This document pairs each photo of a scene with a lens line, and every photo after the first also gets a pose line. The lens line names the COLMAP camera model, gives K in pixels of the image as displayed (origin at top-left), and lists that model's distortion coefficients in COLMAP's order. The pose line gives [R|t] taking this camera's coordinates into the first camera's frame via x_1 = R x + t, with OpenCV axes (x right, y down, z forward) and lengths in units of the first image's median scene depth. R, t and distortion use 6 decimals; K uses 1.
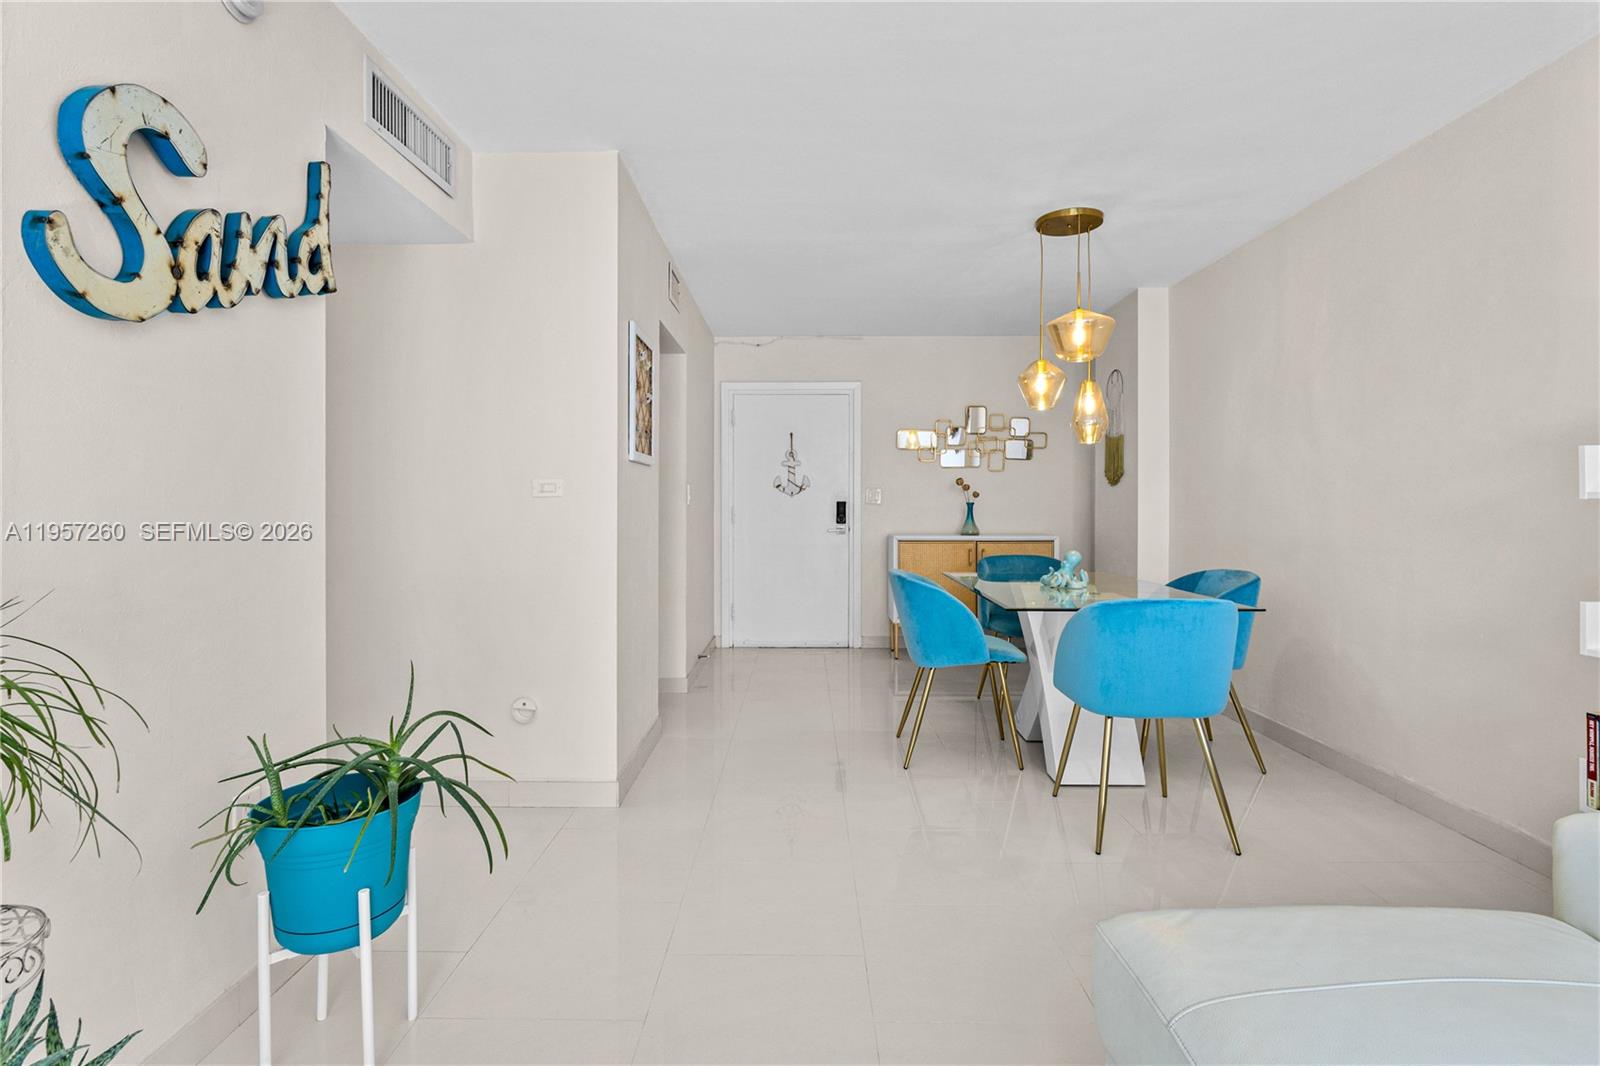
lens RADIAL K [[769.9, 0, 795.2], [0, 769.9, 509.4], [0, 0, 1]] dist [-0.010351, 0.000330]
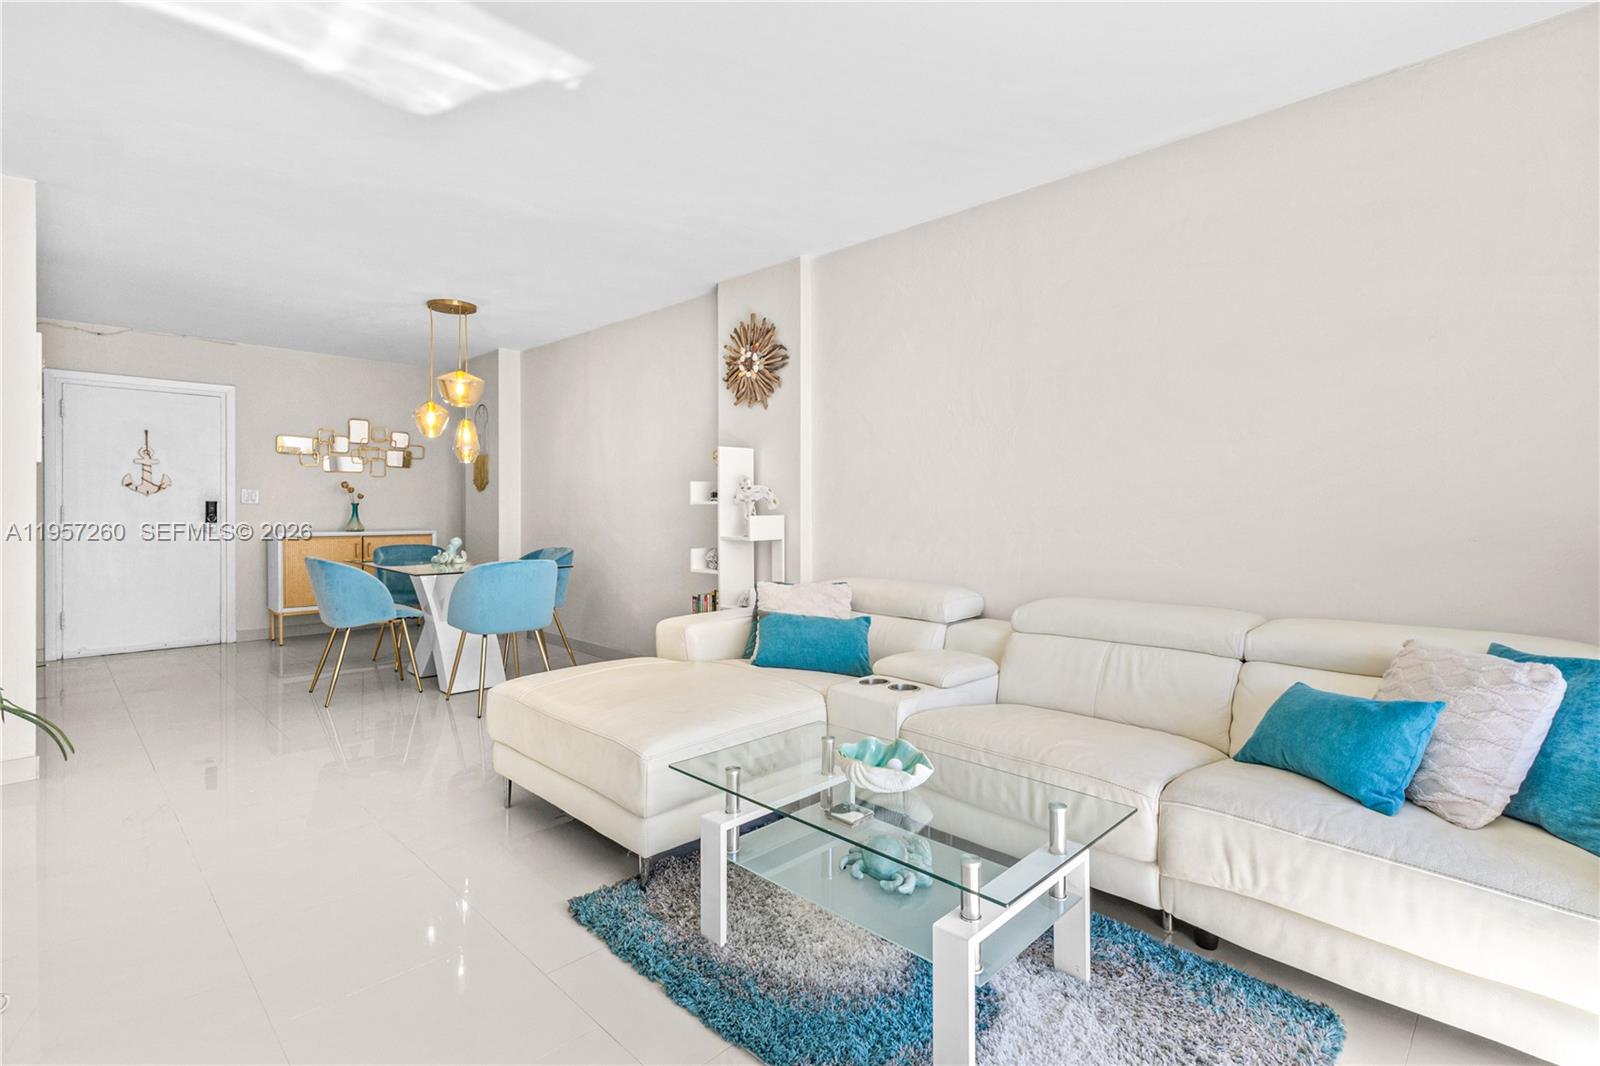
lens RADIAL K [[738.8, 0, 800.5], [0, 738.8, 521.7], [0, 0, 1]] dist [-0.001277, -0.000852]
pose [[0.688006, -0.009540, 0.725642, -0.125007], [-0.001194, 0.999897, 0.014278, 0.002251], [-0.725704, -0.010690, 0.687924, -0.264622]]
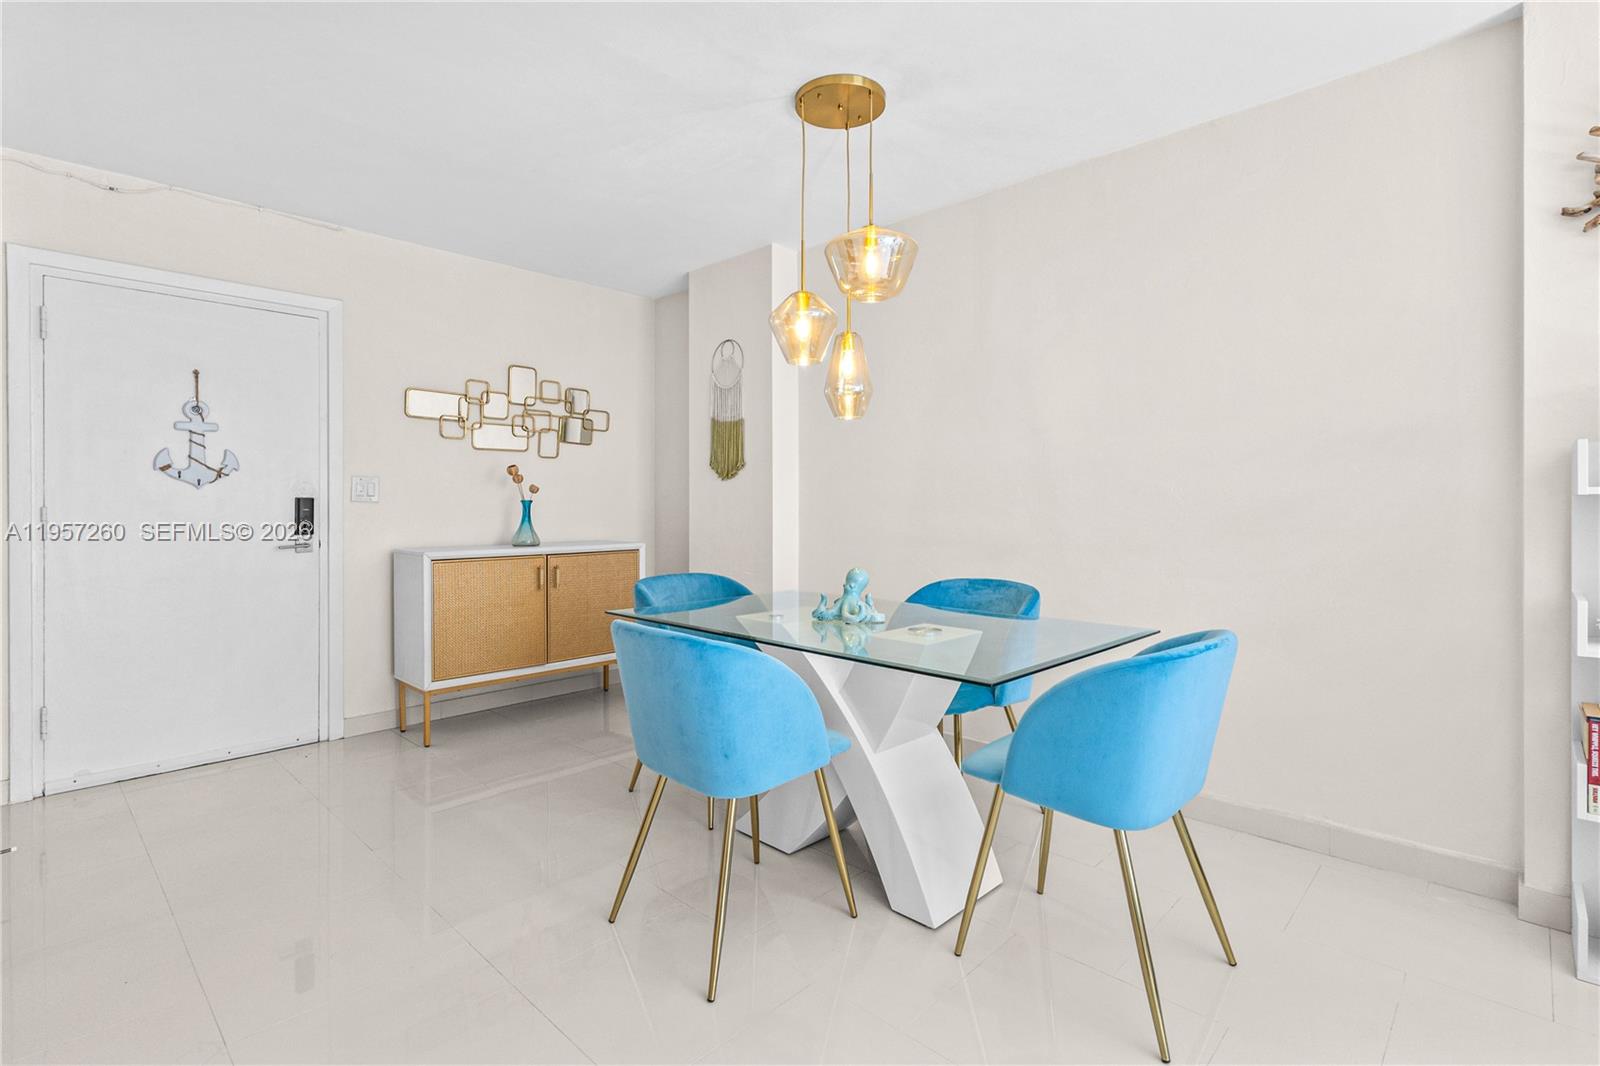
lens RADIAL K [[755.2, 0, 813.7], [0, 755.2, 517.9], [0, 0, 1]] dist [-0.000124, 0.000764]
pose [[0.678148, -0.012358, 0.734822, -0.111804], [0.003889, 0.999905, 0.013227, -0.001027], [-0.734915, -0.006112, 0.678132, 0.357725]]
